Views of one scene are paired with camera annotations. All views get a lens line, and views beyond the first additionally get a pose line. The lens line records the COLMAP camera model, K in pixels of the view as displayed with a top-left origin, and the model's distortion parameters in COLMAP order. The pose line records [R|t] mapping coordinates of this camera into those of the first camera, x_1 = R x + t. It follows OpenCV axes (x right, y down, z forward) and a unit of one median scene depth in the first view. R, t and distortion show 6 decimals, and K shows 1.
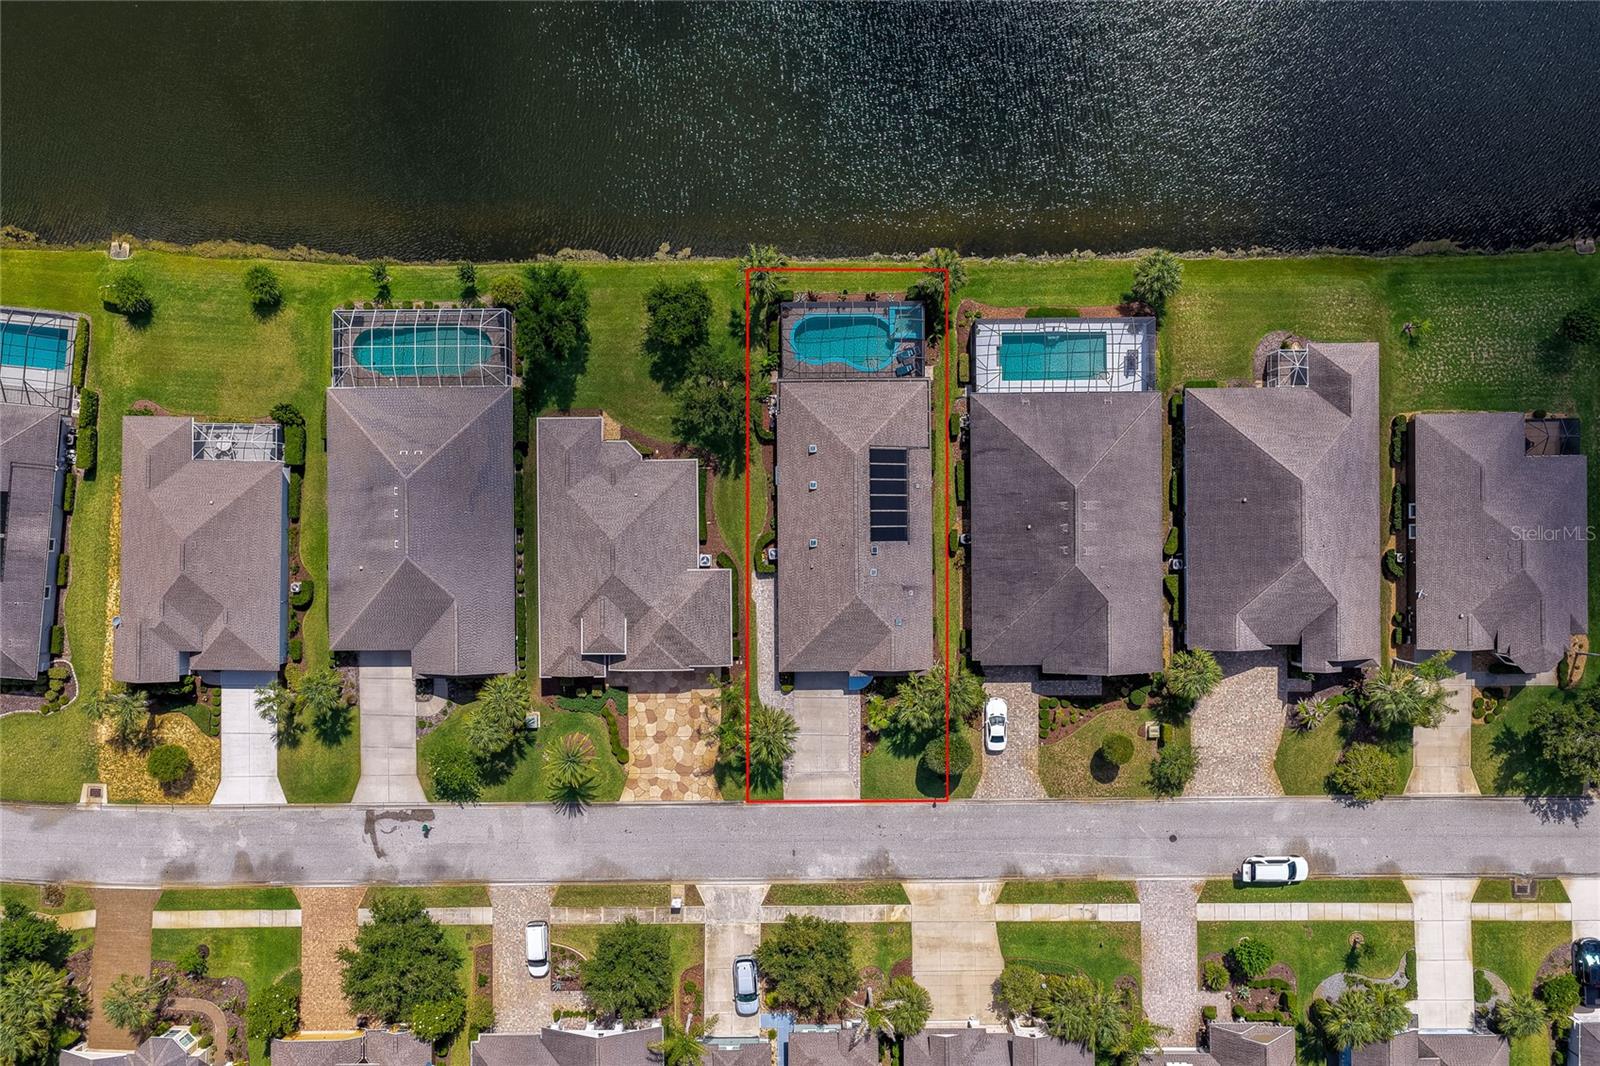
lens RADIAL K [[1369.0, 0, 740.6], [0, 1369.0, 533.9], [0, 0, 1]] dist [0.001980, 0.007038]
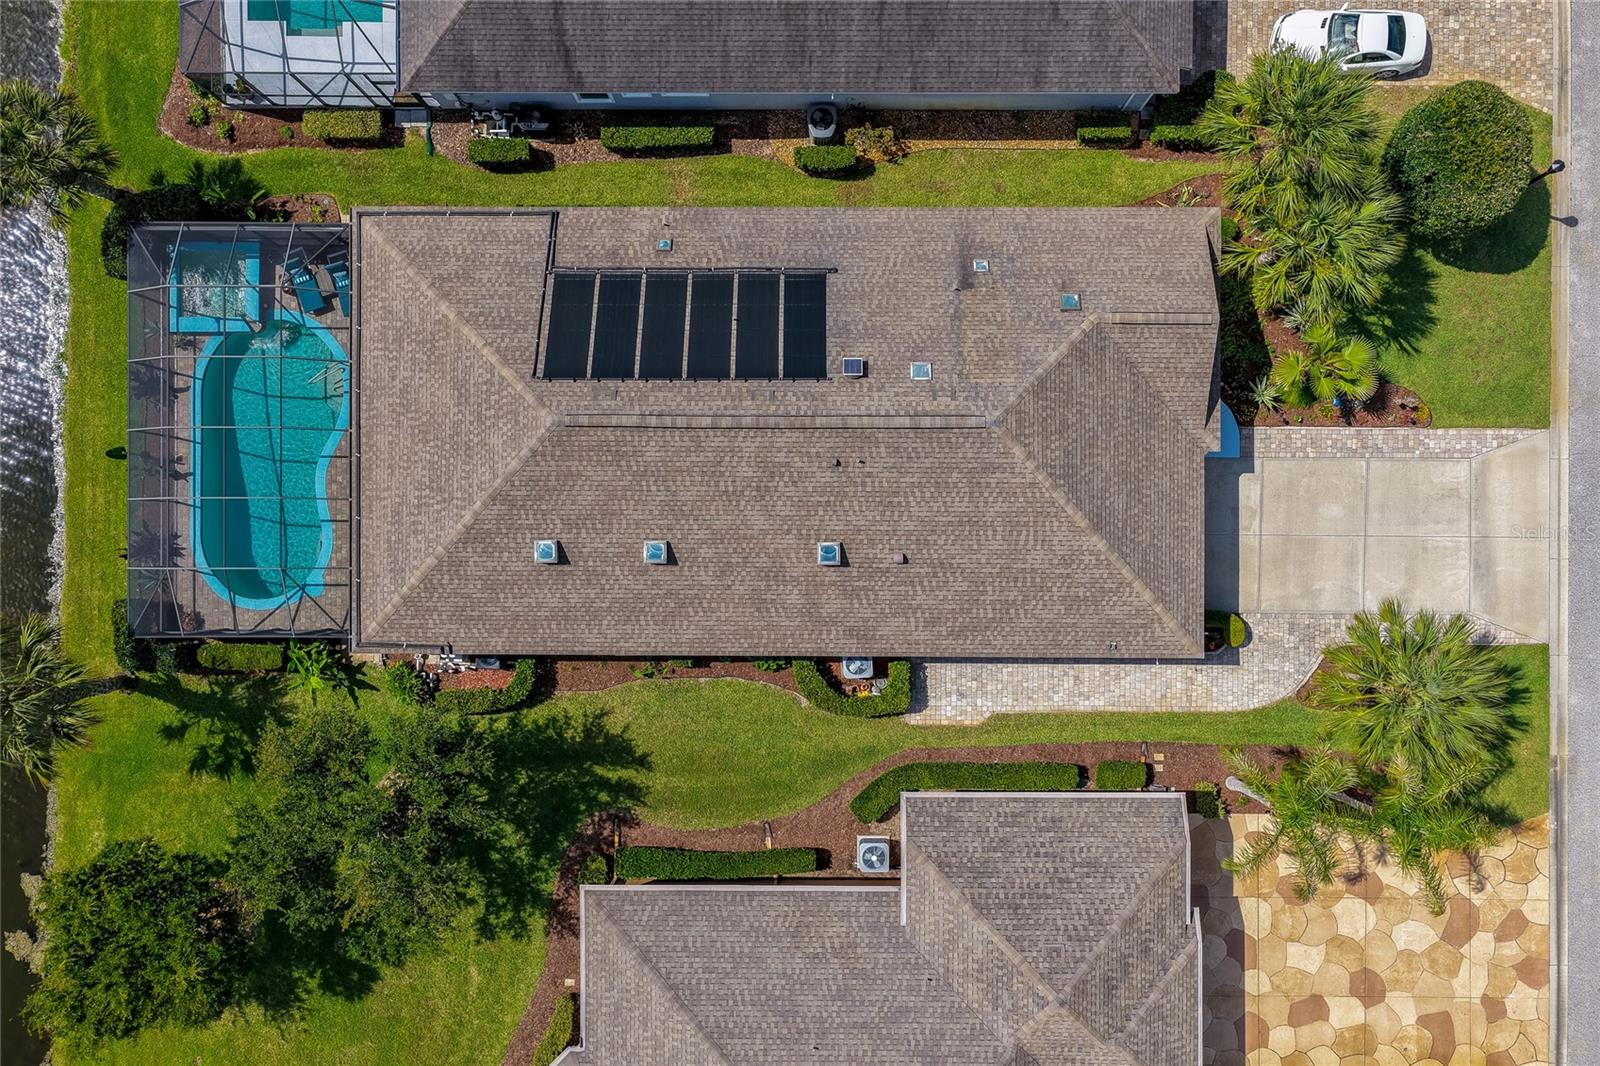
lens RADIAL K [[1369.0, 0, 740.6], [0, 1369.0, 533.9], [0, 0, 1]] dist [0.001980, 0.007038]
pose [[0.014743, -0.998208, 0.058002, 0.037031], [0.998514, 0.011654, -0.053237, 0.002753], [0.052466, 0.058700, 0.996896, 0.645611]]
